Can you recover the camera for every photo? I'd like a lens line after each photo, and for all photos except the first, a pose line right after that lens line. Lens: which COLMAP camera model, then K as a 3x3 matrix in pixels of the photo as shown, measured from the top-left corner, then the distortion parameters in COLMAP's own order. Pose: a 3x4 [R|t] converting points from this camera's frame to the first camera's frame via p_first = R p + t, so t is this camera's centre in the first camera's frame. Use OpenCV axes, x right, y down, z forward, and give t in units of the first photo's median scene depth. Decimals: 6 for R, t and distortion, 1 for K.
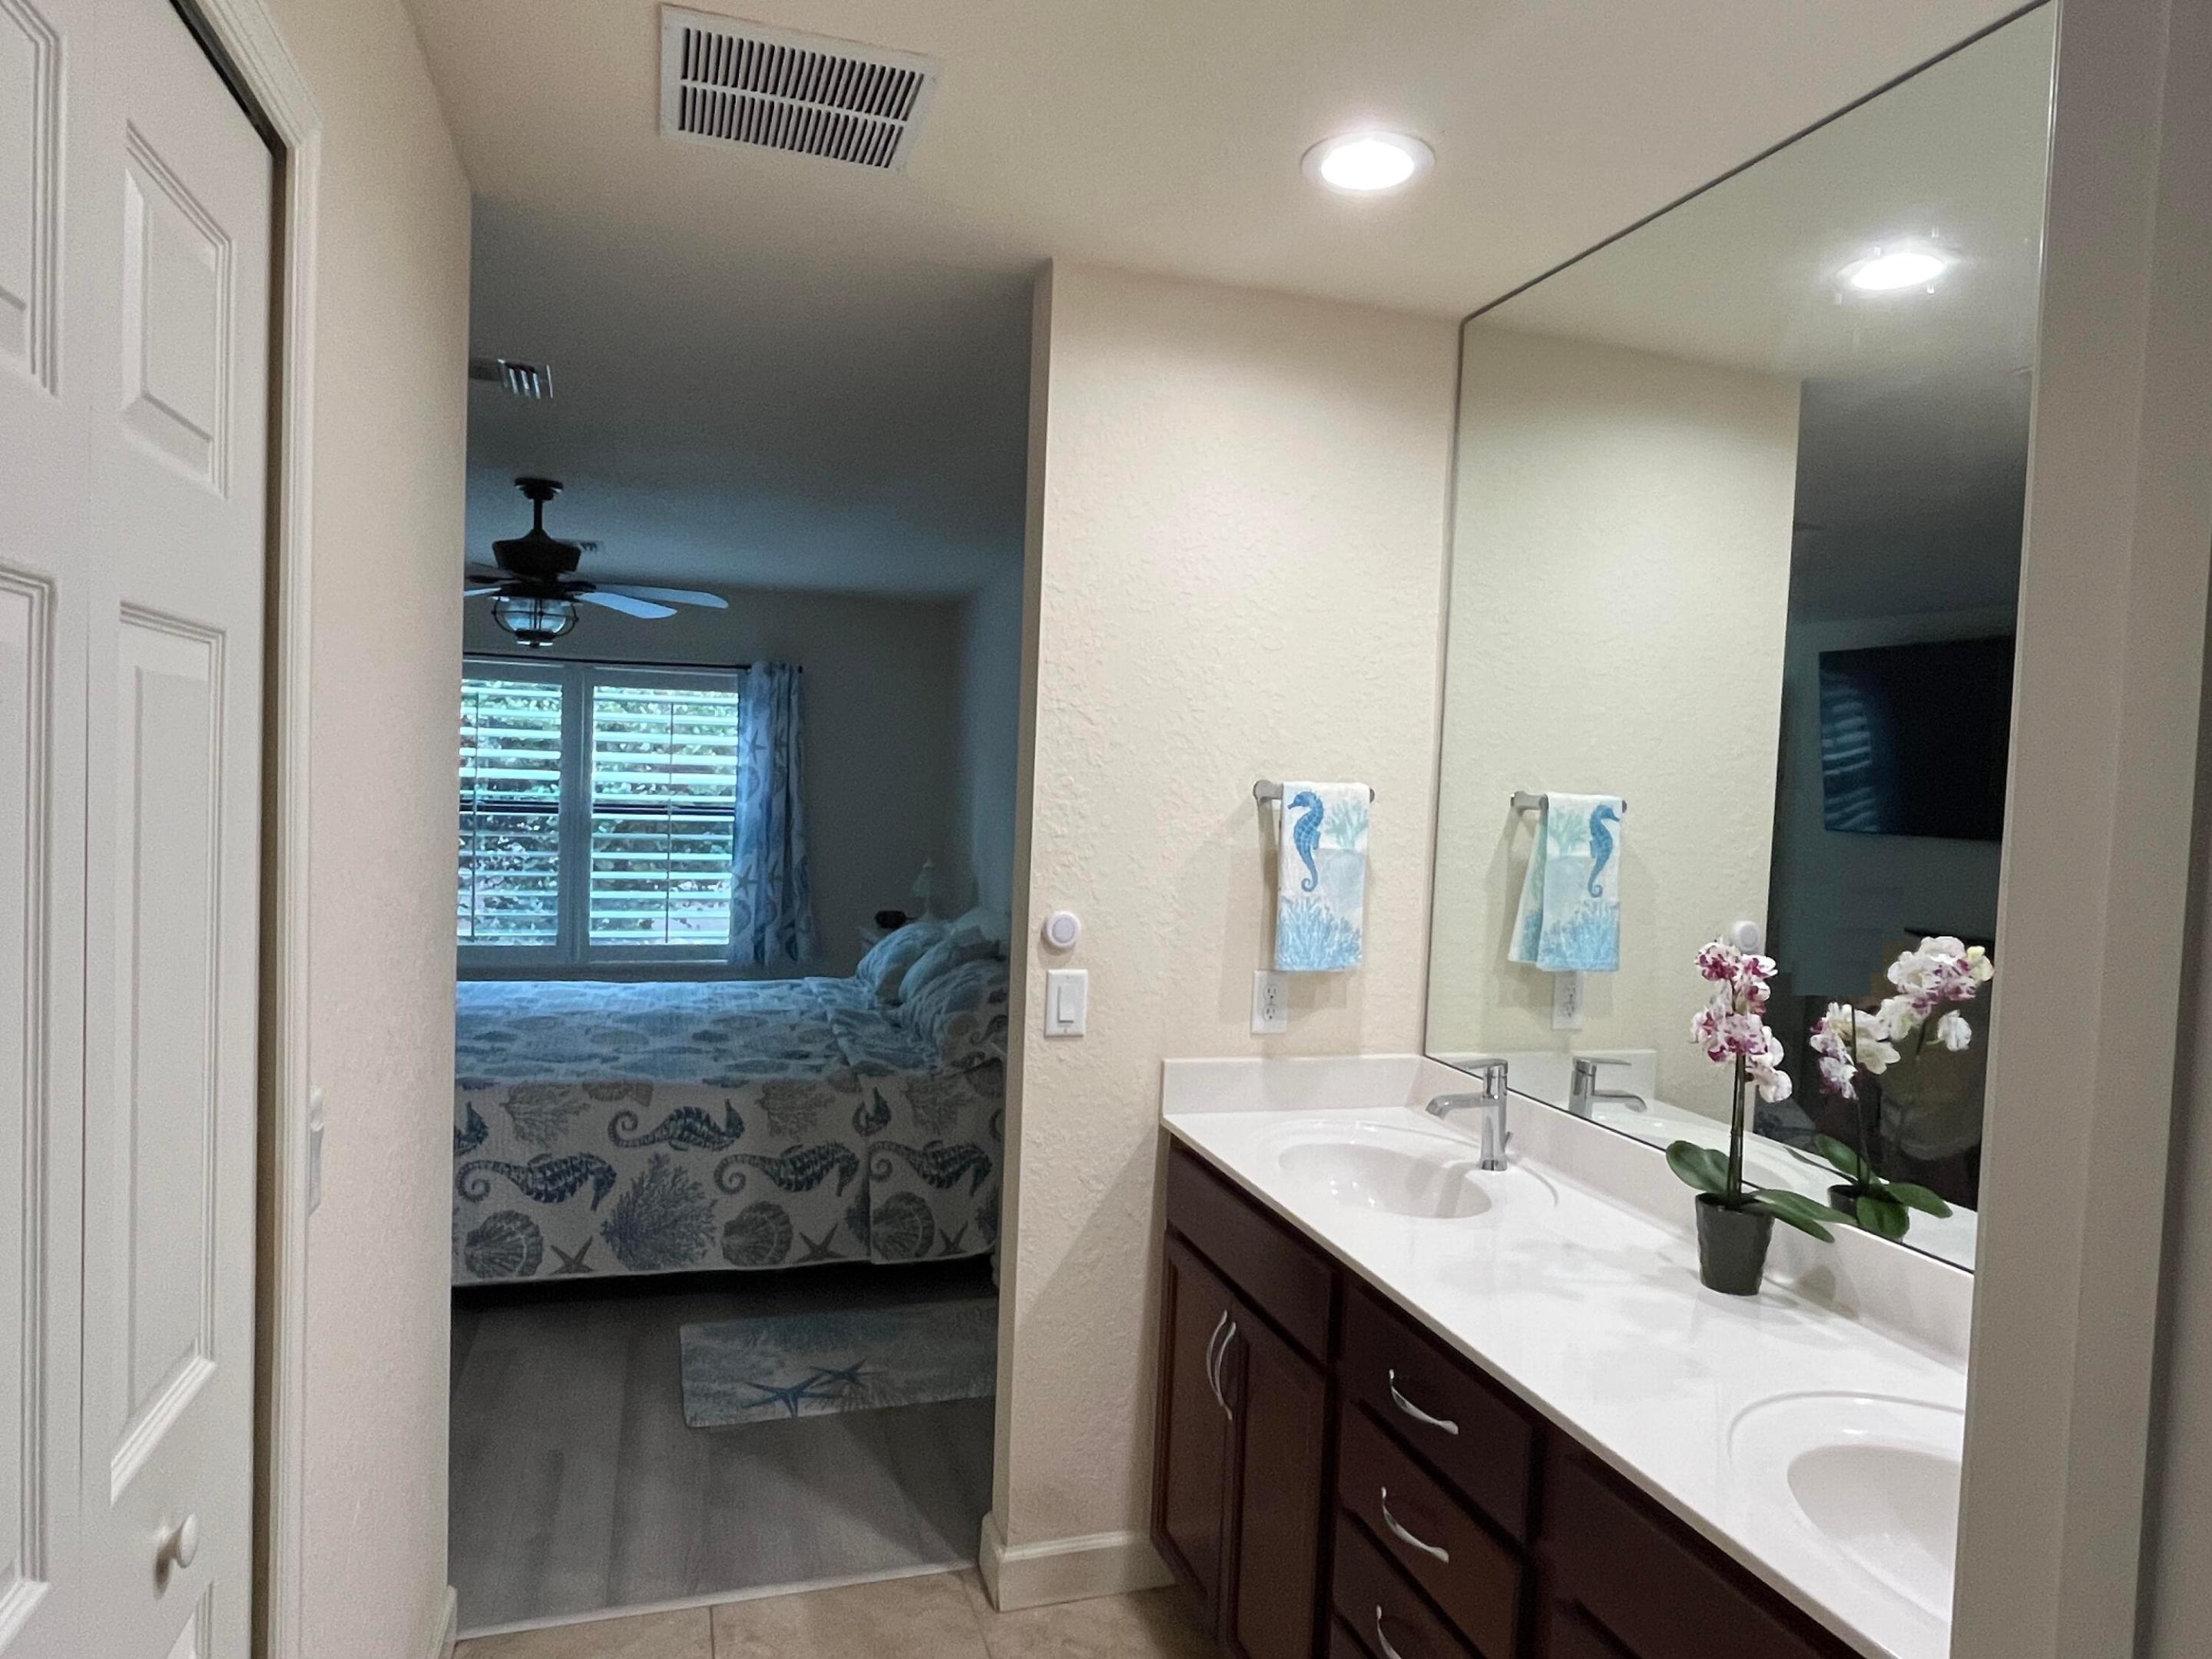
lens RADIAL K [[1339.6, 0, 1105.1], [0, 1339.6, 831.6], [0, 0, 1]] dist [0.006566, -0.004183]
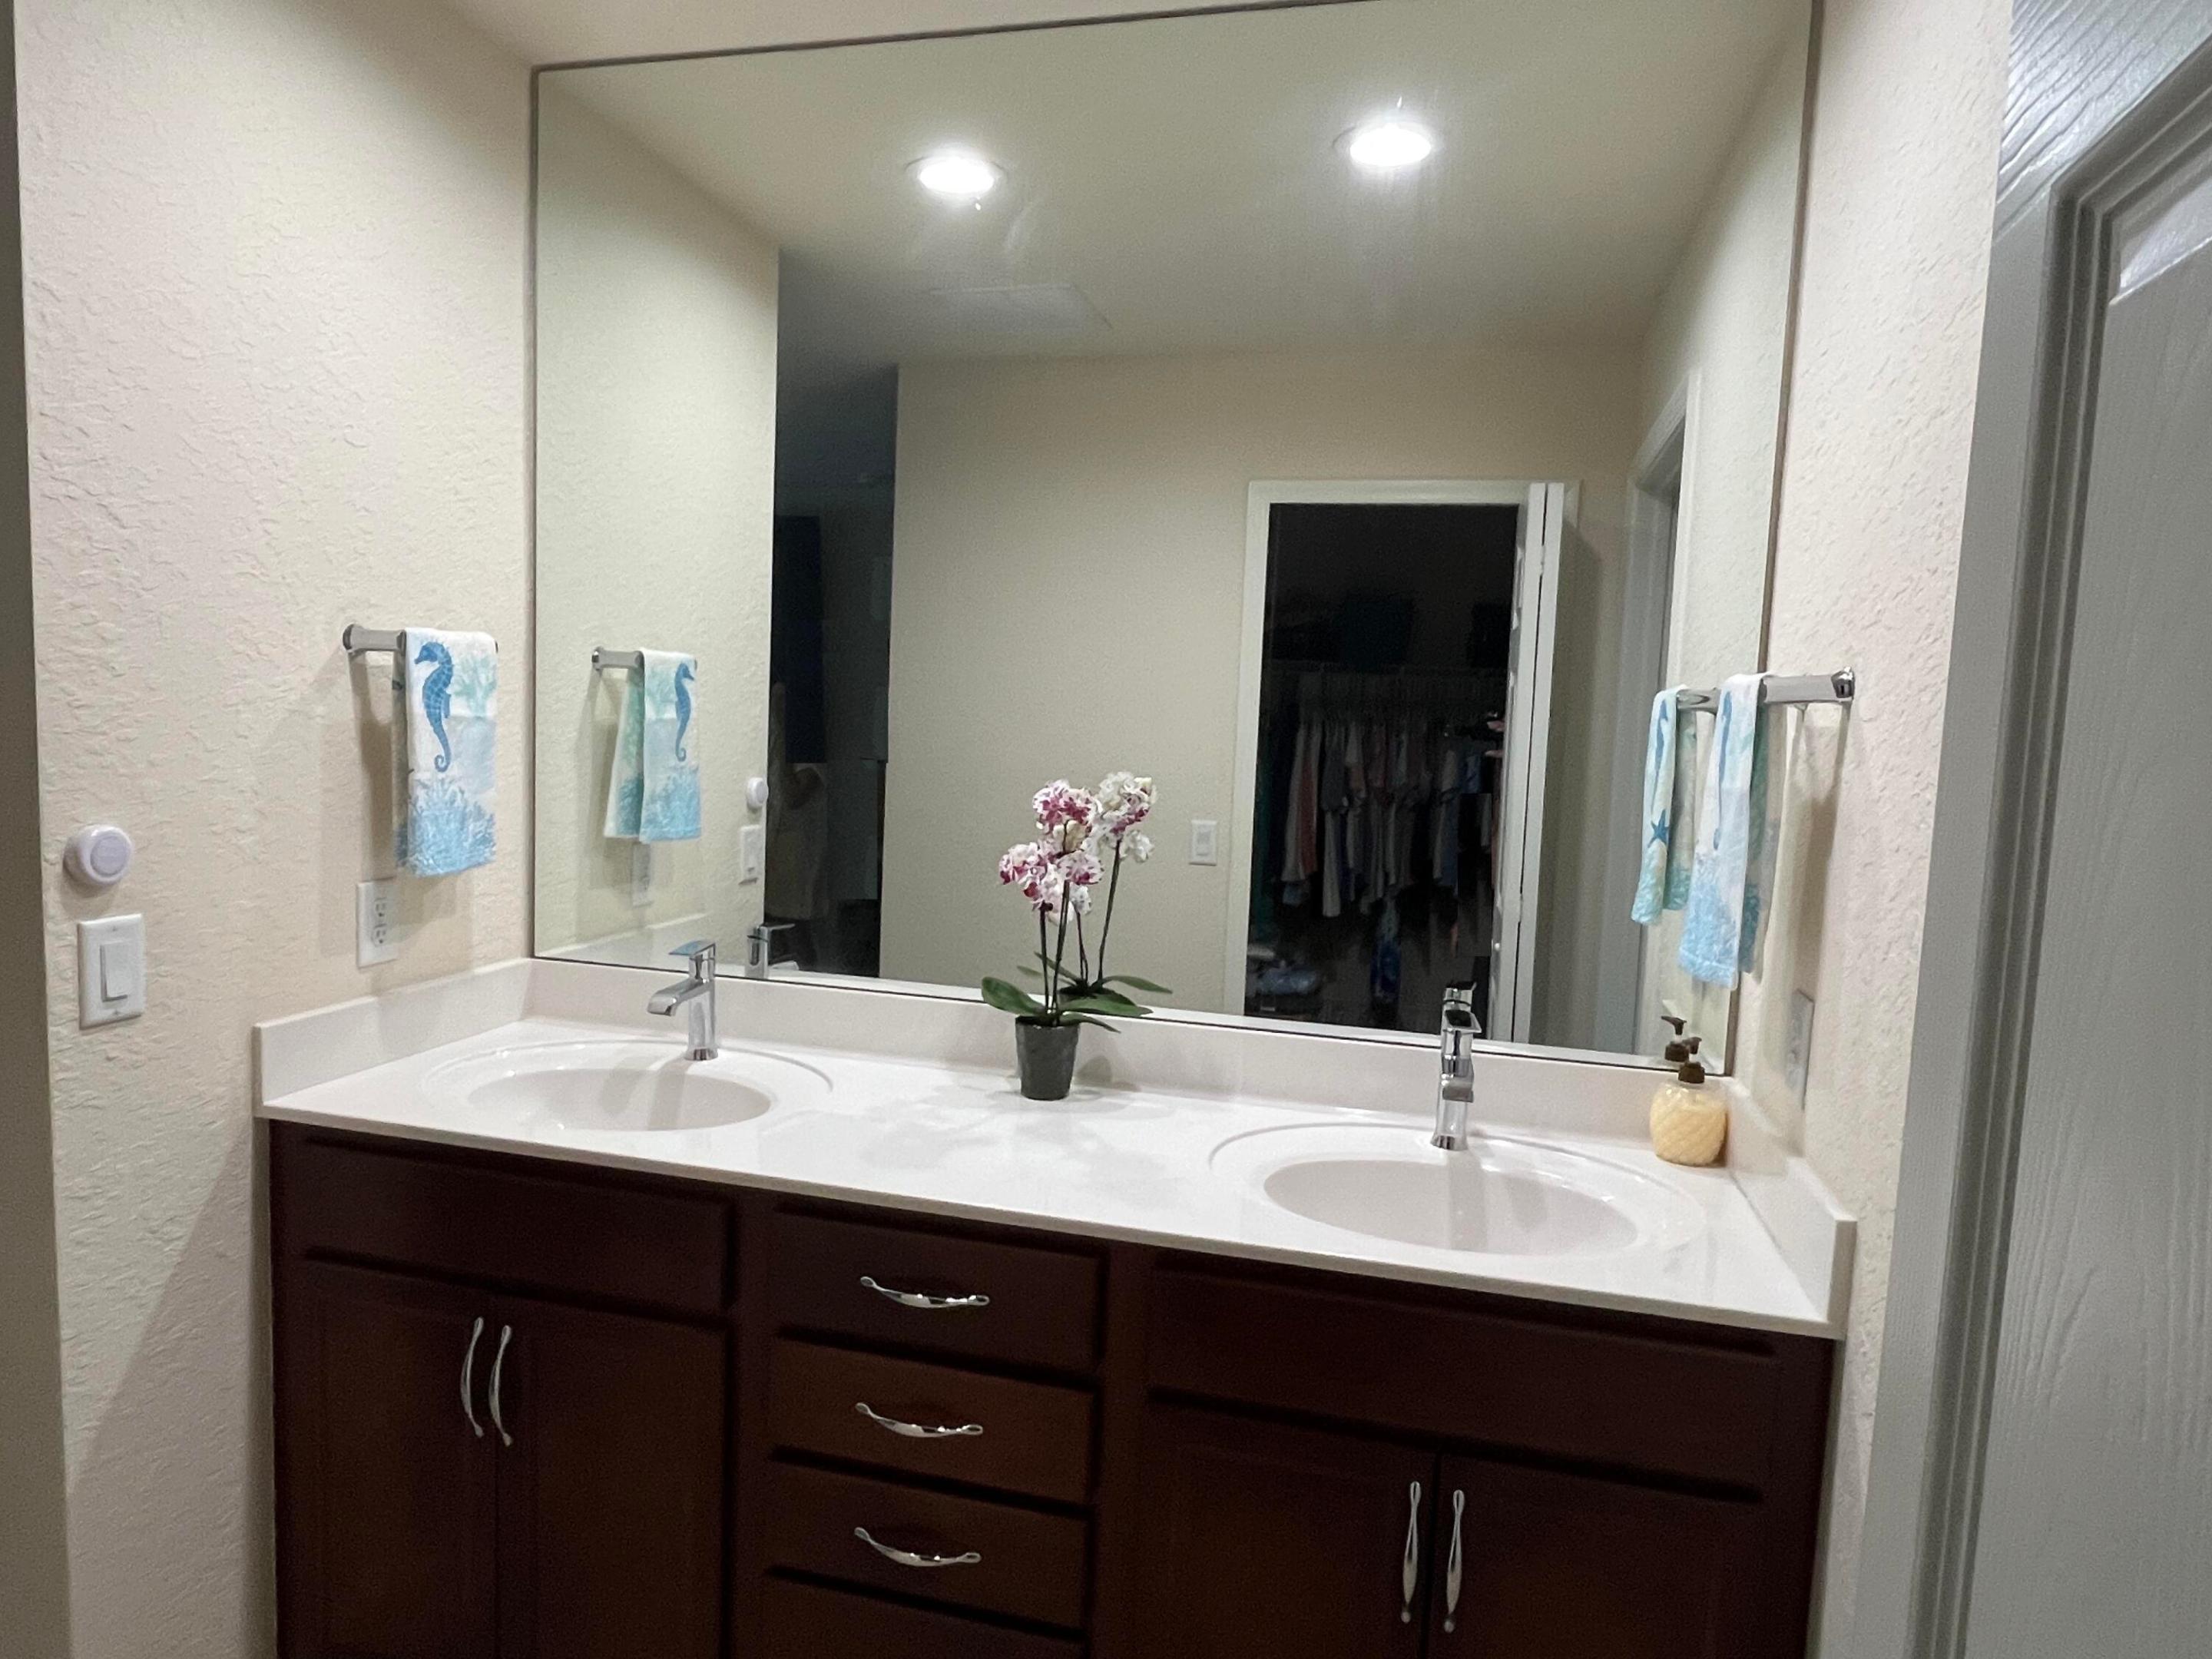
lens RADIAL K [[1339.6, 0, 1109.7], [0, 1339.6, 827.7], [0, 0, 1]] dist [0.006566, -0.004183]
pose [[0.537777, -0.095157, 0.837700, -0.292601], [0.014174, 0.994490, 0.103868, 0.001761], [-0.842968, -0.043985, 0.536163, 0.254915]]
